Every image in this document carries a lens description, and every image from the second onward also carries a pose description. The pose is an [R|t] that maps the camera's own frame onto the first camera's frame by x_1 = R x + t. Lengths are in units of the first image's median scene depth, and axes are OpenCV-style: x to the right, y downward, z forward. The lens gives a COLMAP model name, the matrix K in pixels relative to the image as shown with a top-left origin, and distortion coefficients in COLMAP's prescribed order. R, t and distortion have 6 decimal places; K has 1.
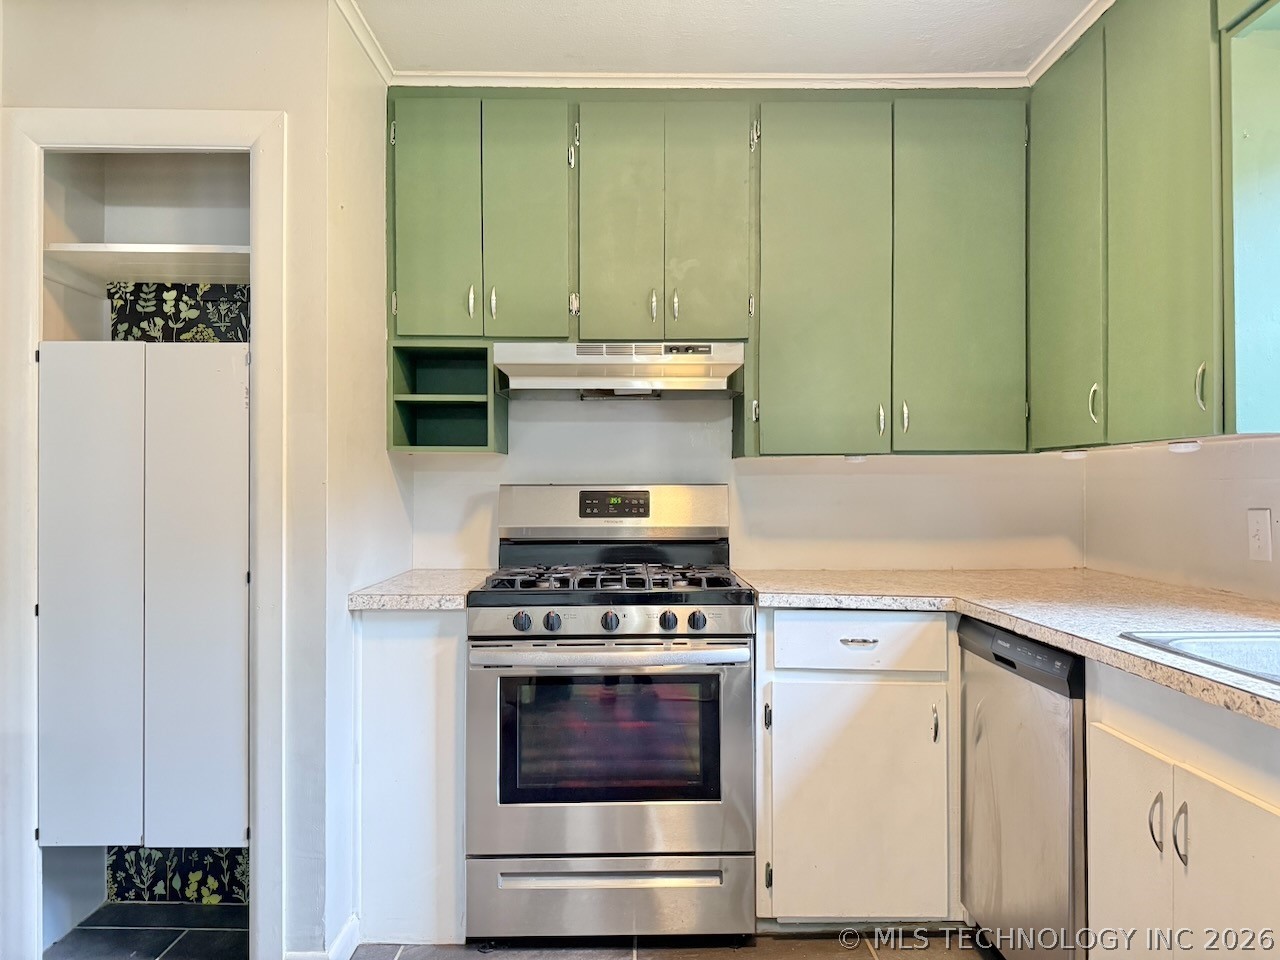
lens RADIAL K [[899.6, 0, 646.1], [0, 899.6, 478.1], [0, 0, 1]] dist [0.052617, -0.064638]
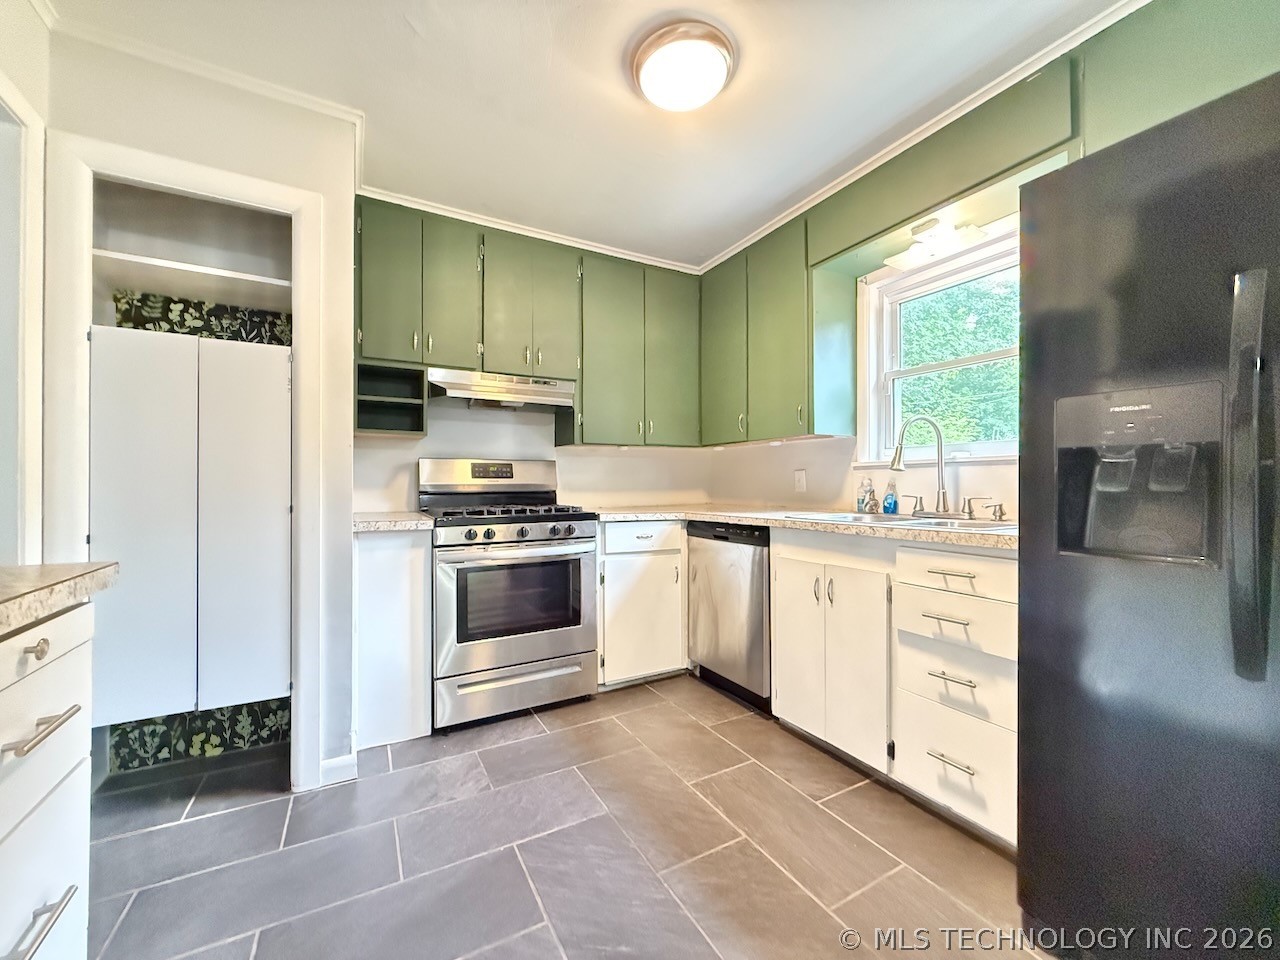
lens RADIAL K [[508.6, 0, 639.5], [0, 508.6, 480.0], [0, 0, 1]] dist [-0.002427, 0.001160]
pose [[0.880096, 0.001722, 0.474792, -0.278574], [-0.002752, 0.999995, 0.001474, 0.049792], [-0.474788, -0.002604, 0.880097, 0.020234]]
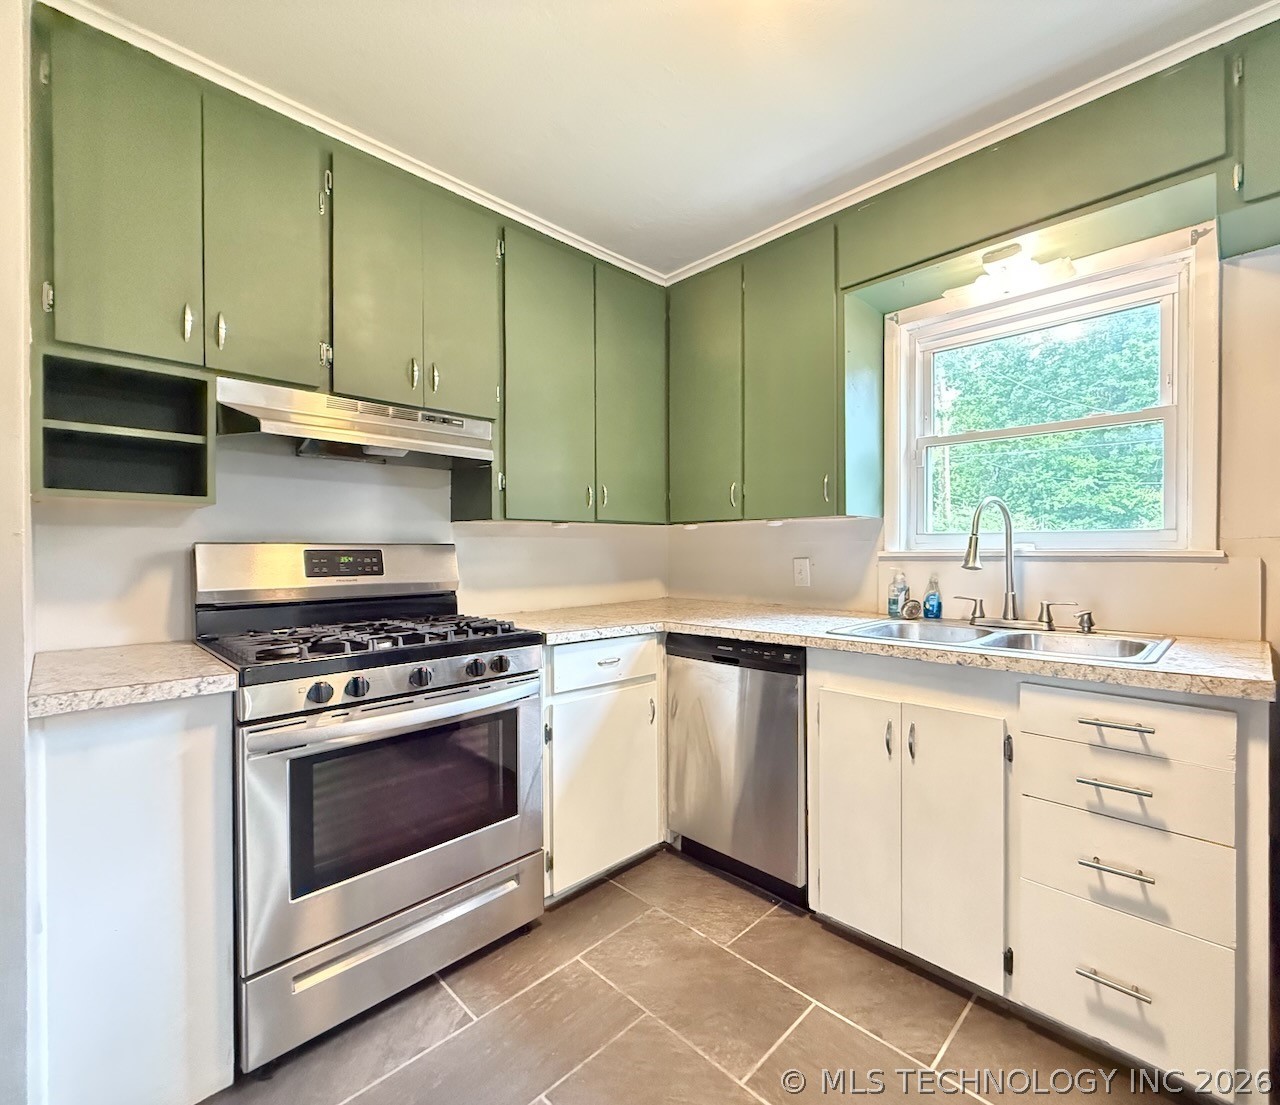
lens RADIAL K [[583.7, 0, 705.6], [0, 583.7, 553.4], [0, 0, 1]] dist [-0.000771, -0.000211]
pose [[0.679171, -0.004932, 0.733964, -0.272277], [-0.004372, 0.999932, 0.010765, 0.010490], [-0.733967, -0.010520, 0.679103, 0.286709]]
